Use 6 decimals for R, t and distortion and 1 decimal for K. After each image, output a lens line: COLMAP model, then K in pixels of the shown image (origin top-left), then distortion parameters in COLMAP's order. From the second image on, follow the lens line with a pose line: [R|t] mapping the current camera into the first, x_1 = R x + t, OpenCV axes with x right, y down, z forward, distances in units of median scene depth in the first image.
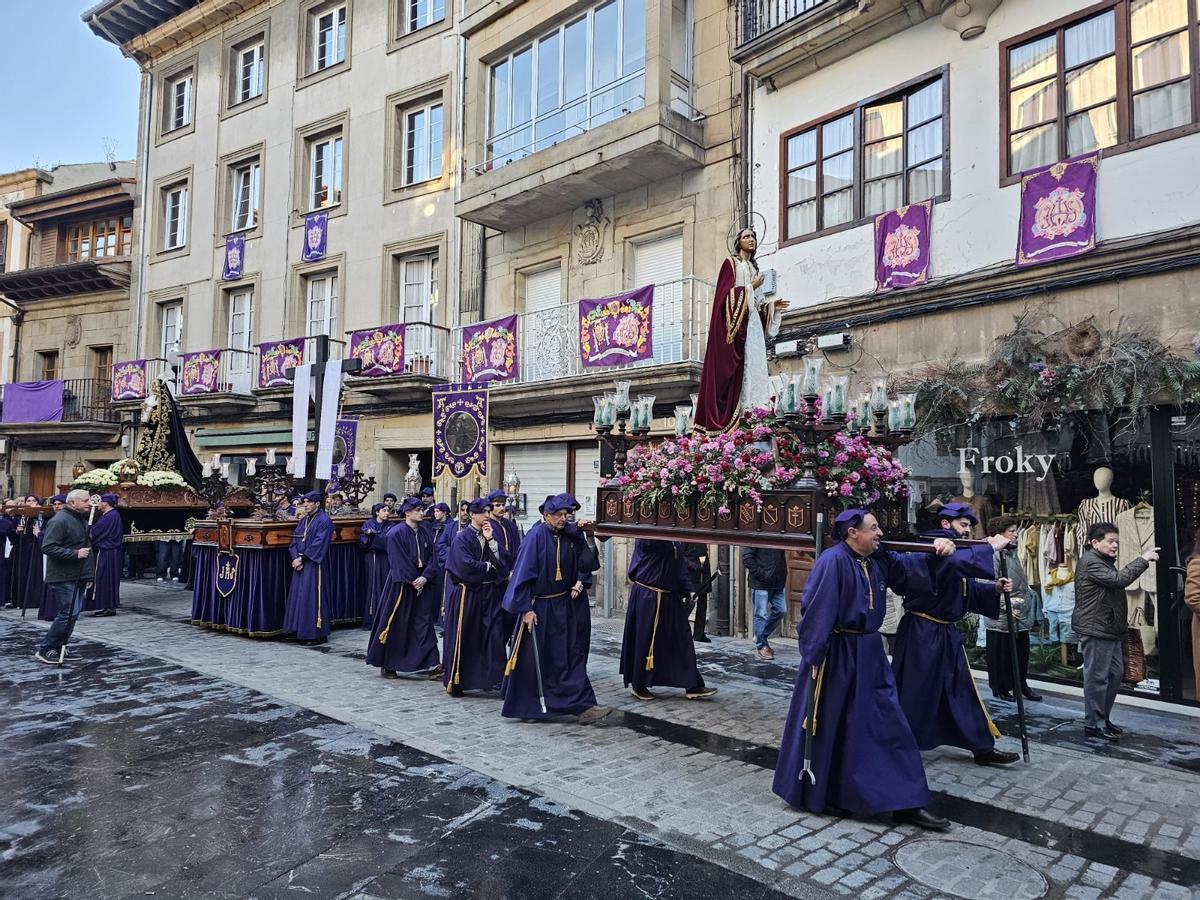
lens RADIAL K [[807.6, 0, 606.7], [0, 807.6, 428.1], [0, 0, 1]] dist [0.052385, -0.041350]
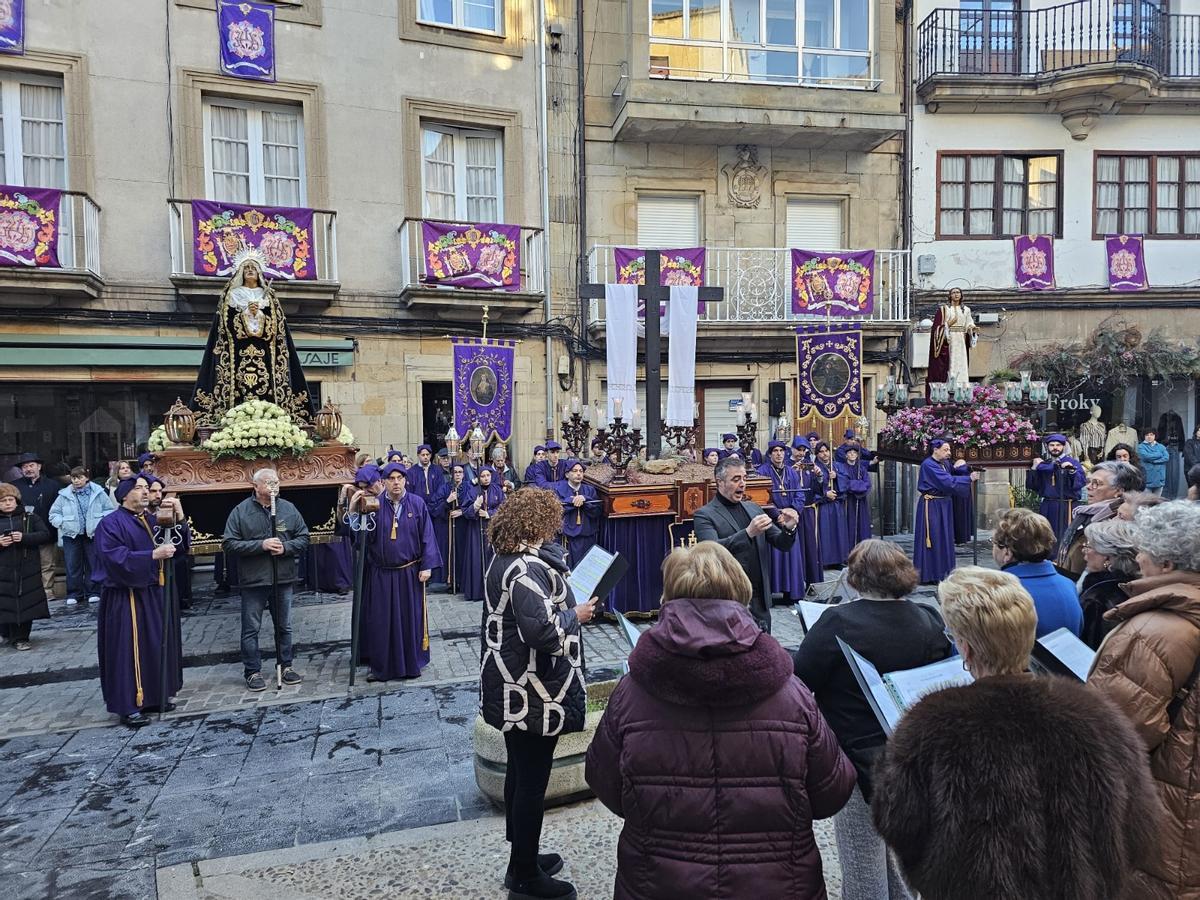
lens RADIAL K [[807.6, 0, 603.8], [0, 807.6, 433.1], [0, 0, 1]] dist [0.052385, -0.041350]
pose [[0.592967, -0.031516, 0.804610, -1.167051], [-0.042348, 0.996630, 0.070246, 0.019920], [-0.804113, -0.075727, 0.589634, 0.621178]]
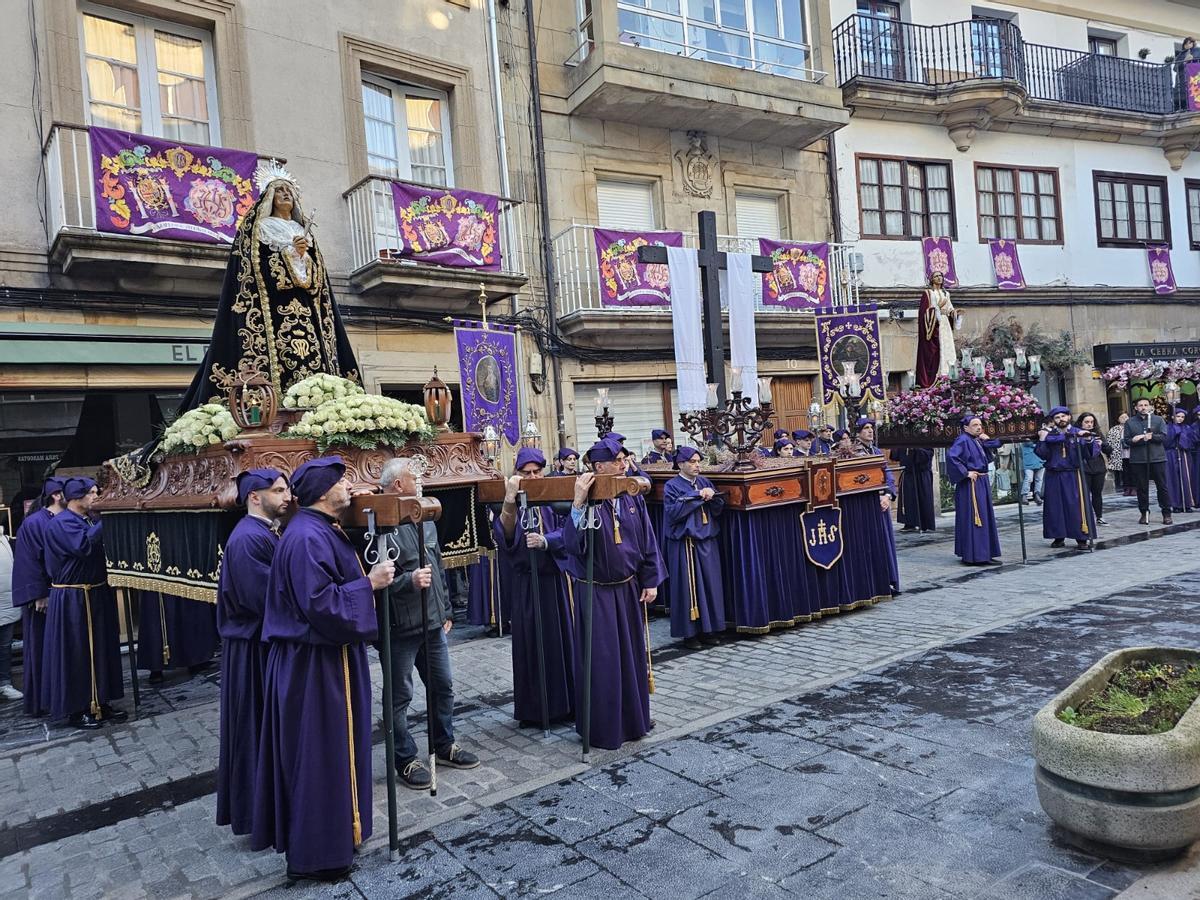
lens RADIAL K [[807.6, 0, 595.2], [0, 807.6, 441.1], [0, 0, 1]] dist [0.052385, -0.041350]
pose [[0.311246, -0.011804, 0.950256, -1.192754], [0.009409, 0.999912, 0.009339, 0.094703], [-0.950283, 0.006034, 0.311330, 0.988020]]
